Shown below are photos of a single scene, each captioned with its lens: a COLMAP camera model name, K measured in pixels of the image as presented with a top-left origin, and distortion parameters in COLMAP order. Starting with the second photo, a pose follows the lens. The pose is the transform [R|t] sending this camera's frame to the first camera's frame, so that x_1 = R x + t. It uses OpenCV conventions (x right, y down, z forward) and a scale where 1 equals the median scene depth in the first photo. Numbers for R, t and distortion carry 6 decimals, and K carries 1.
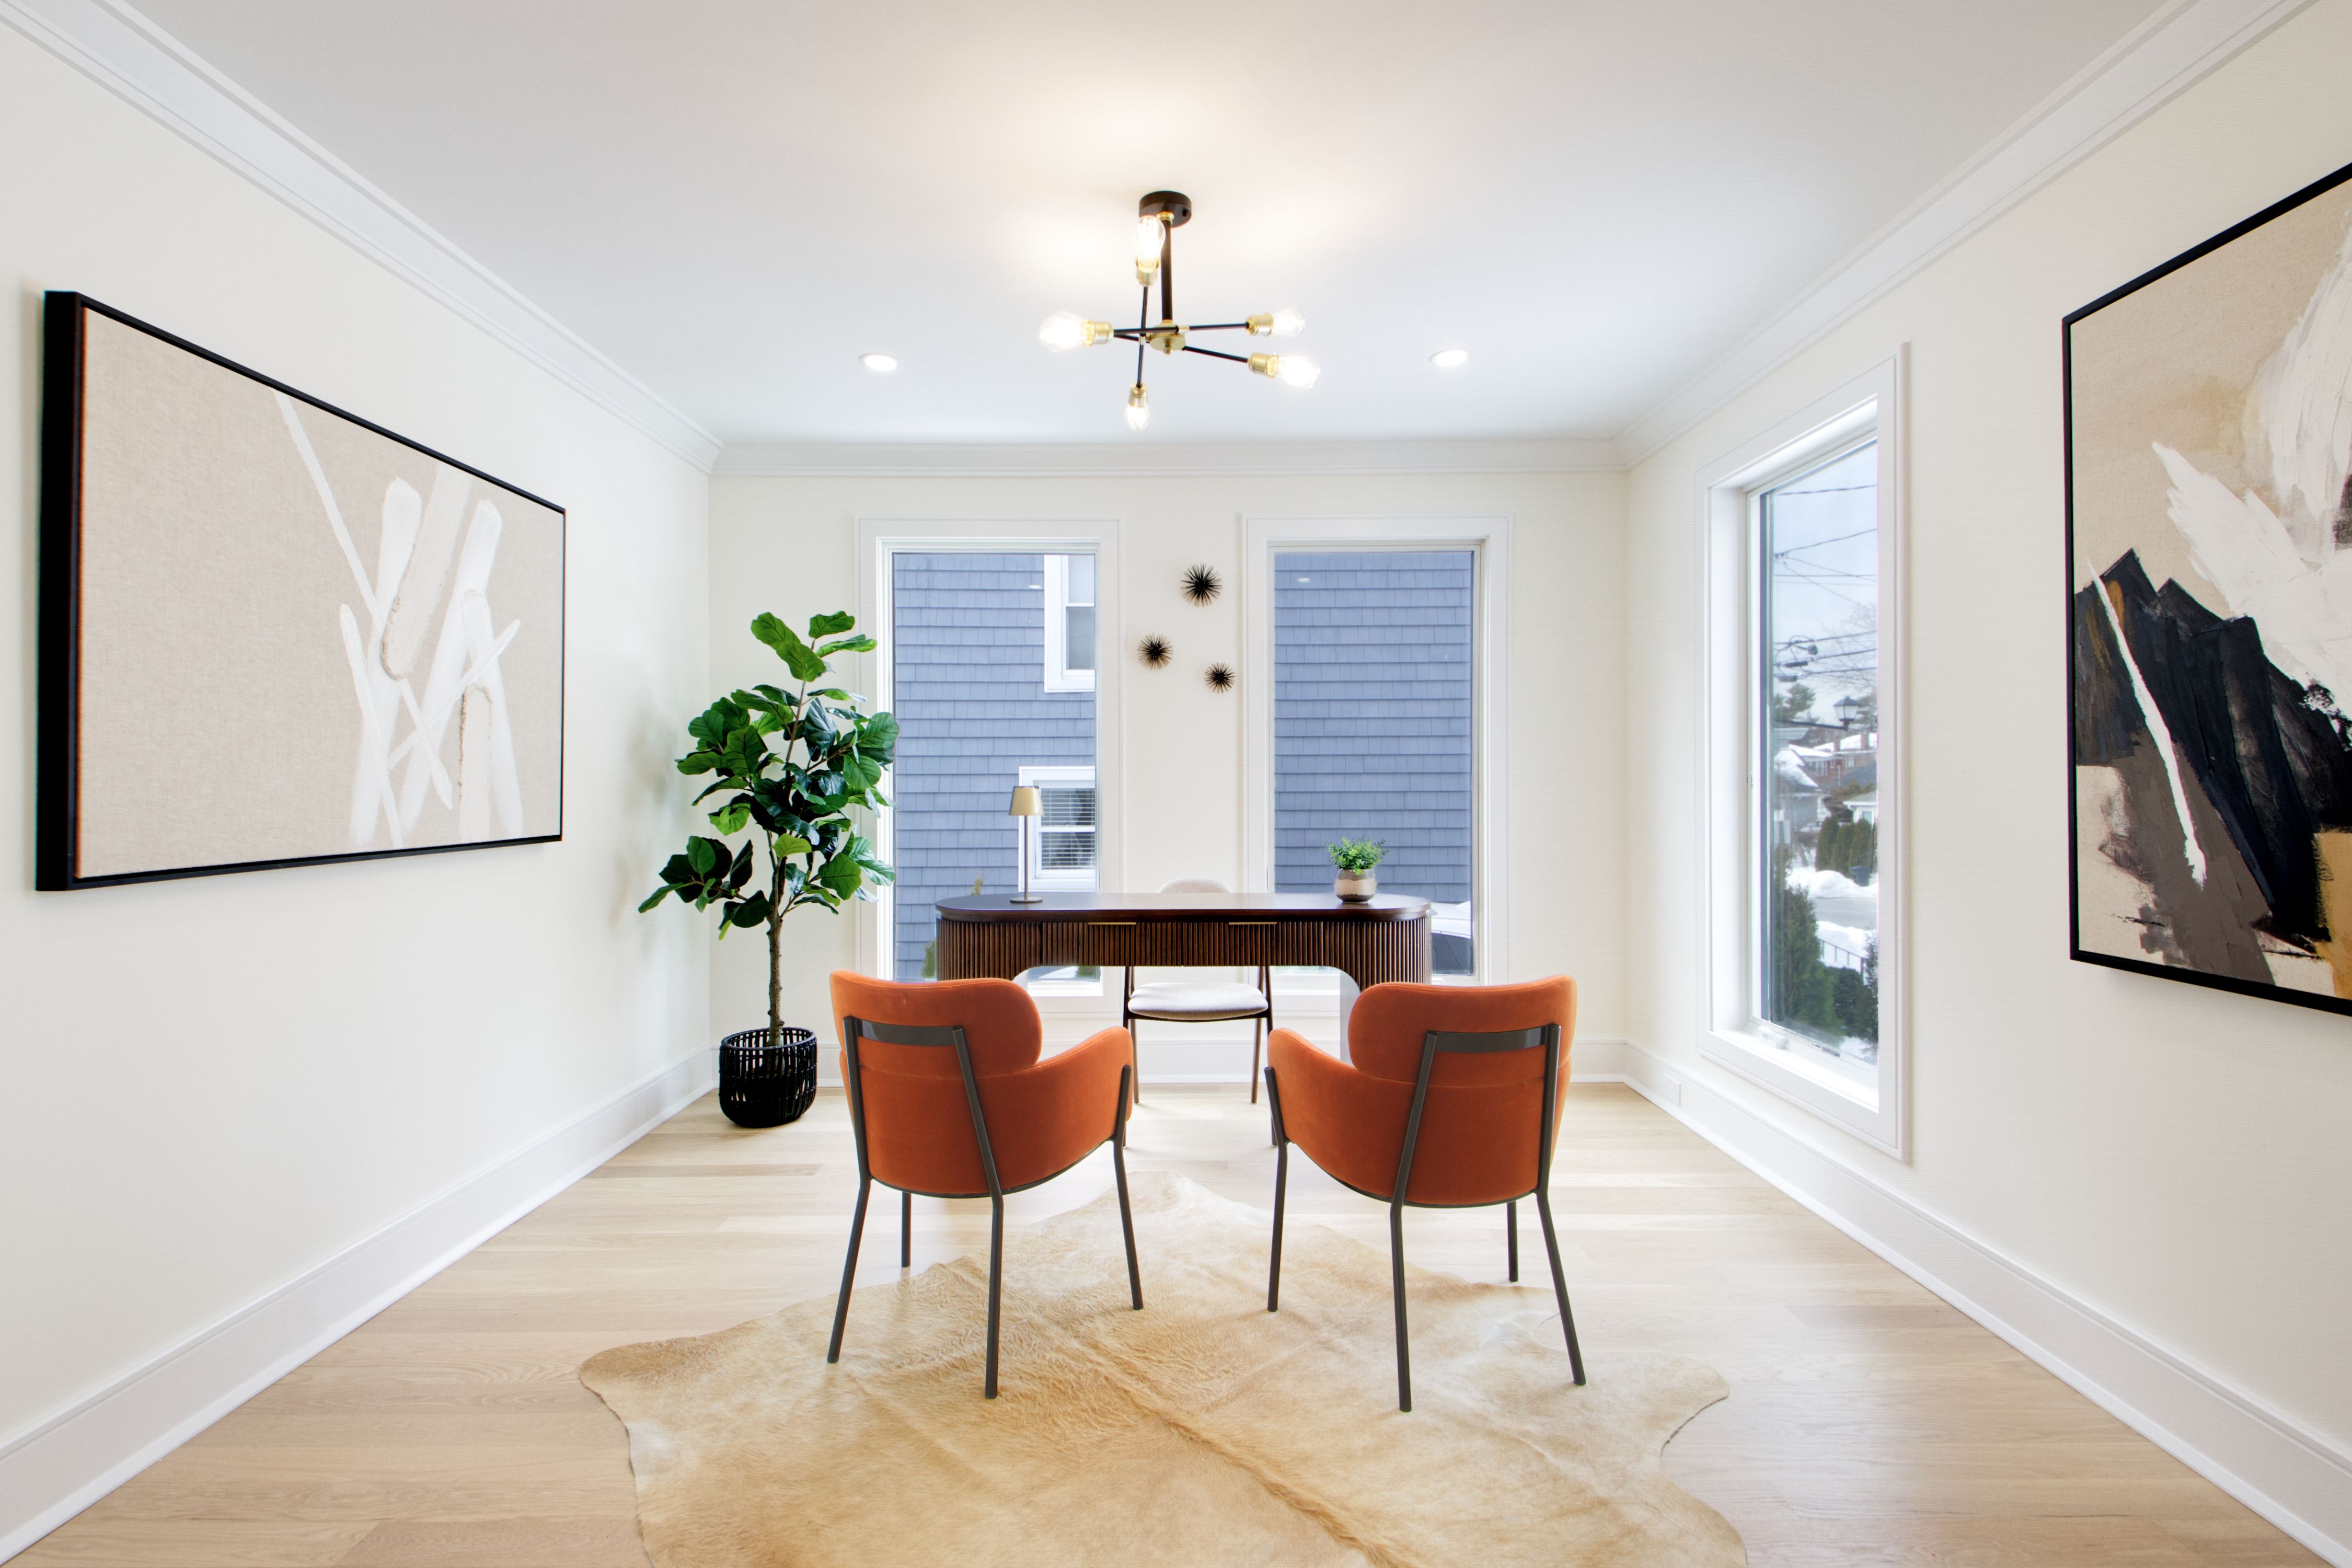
lens RADIAL K [[1104.5, 0, 1190.6], [0, 1104.5, 771.5], [0, 0, 1]] dist [0.024066, -0.021050]
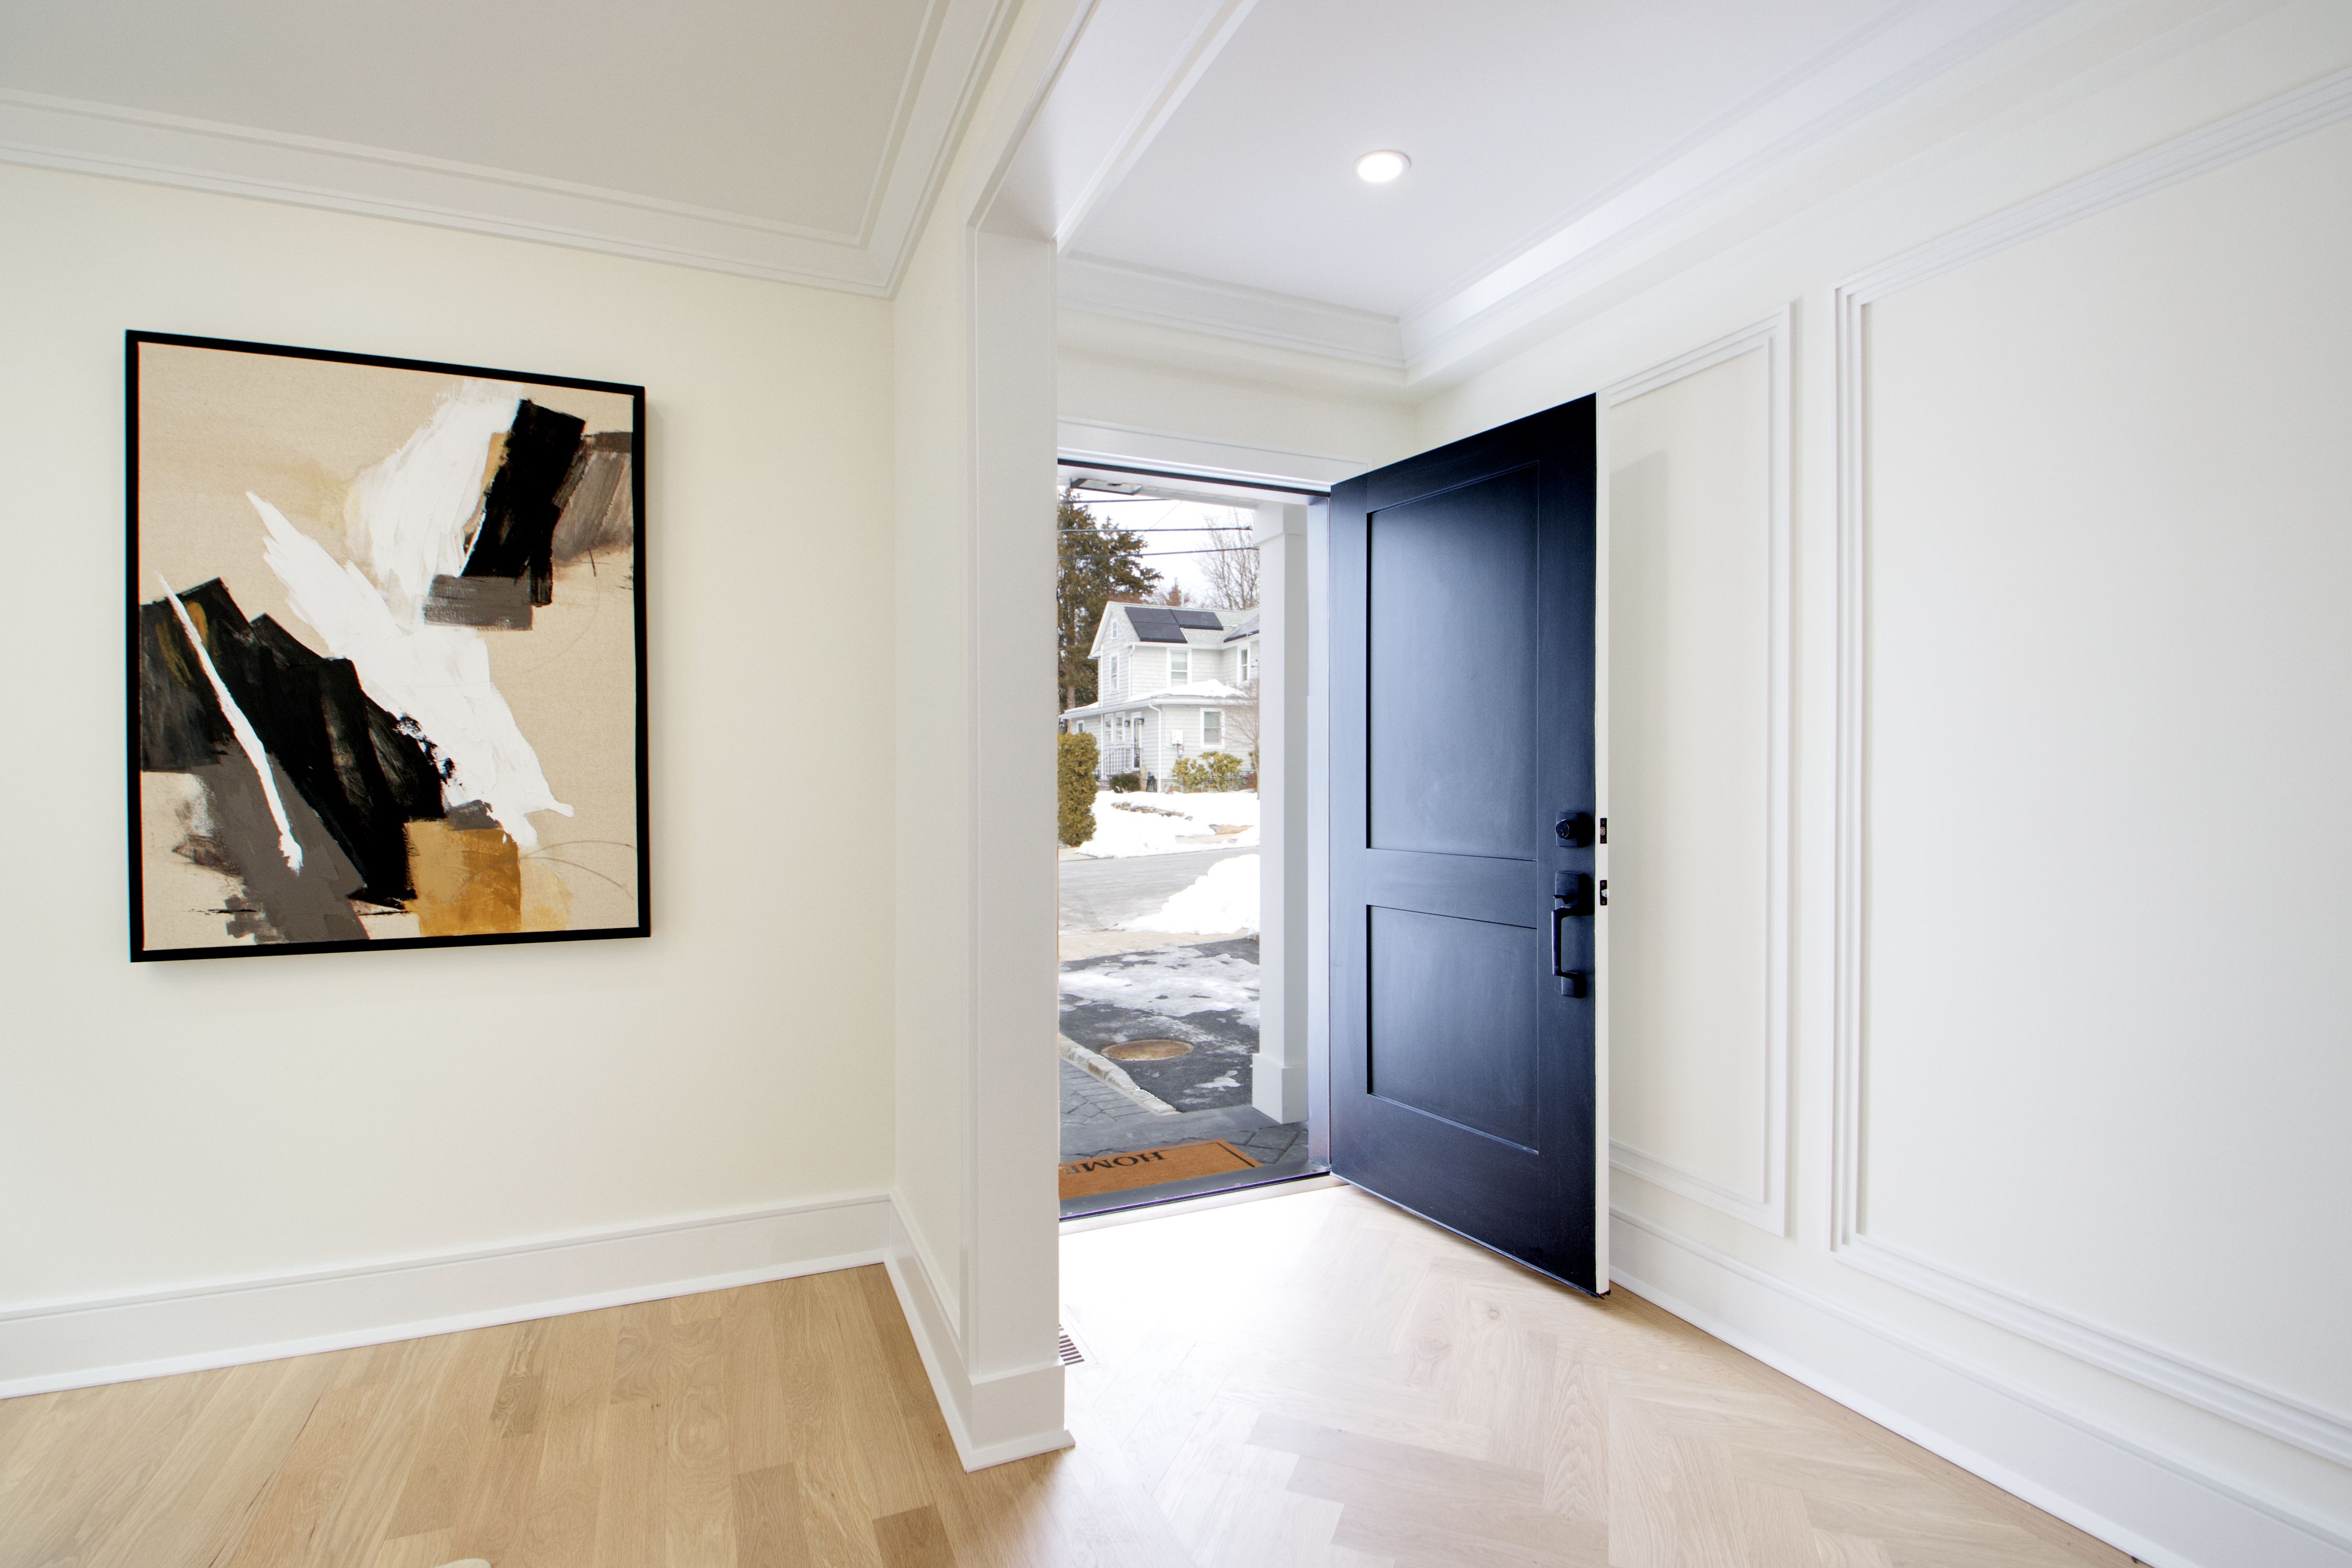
lens RADIAL K [[1104.5, 0, 1183.6], [0, 1104.5, 783.9], [0, 0, 1]] dist [0.024066, -0.021050]
pose [[-0.402529, 0.001178, 0.915407, -0.394246], [-0.003084, 0.999992, -0.002643, 0.004160], [-0.915402, -0.003887, -0.402522, 0.394794]]
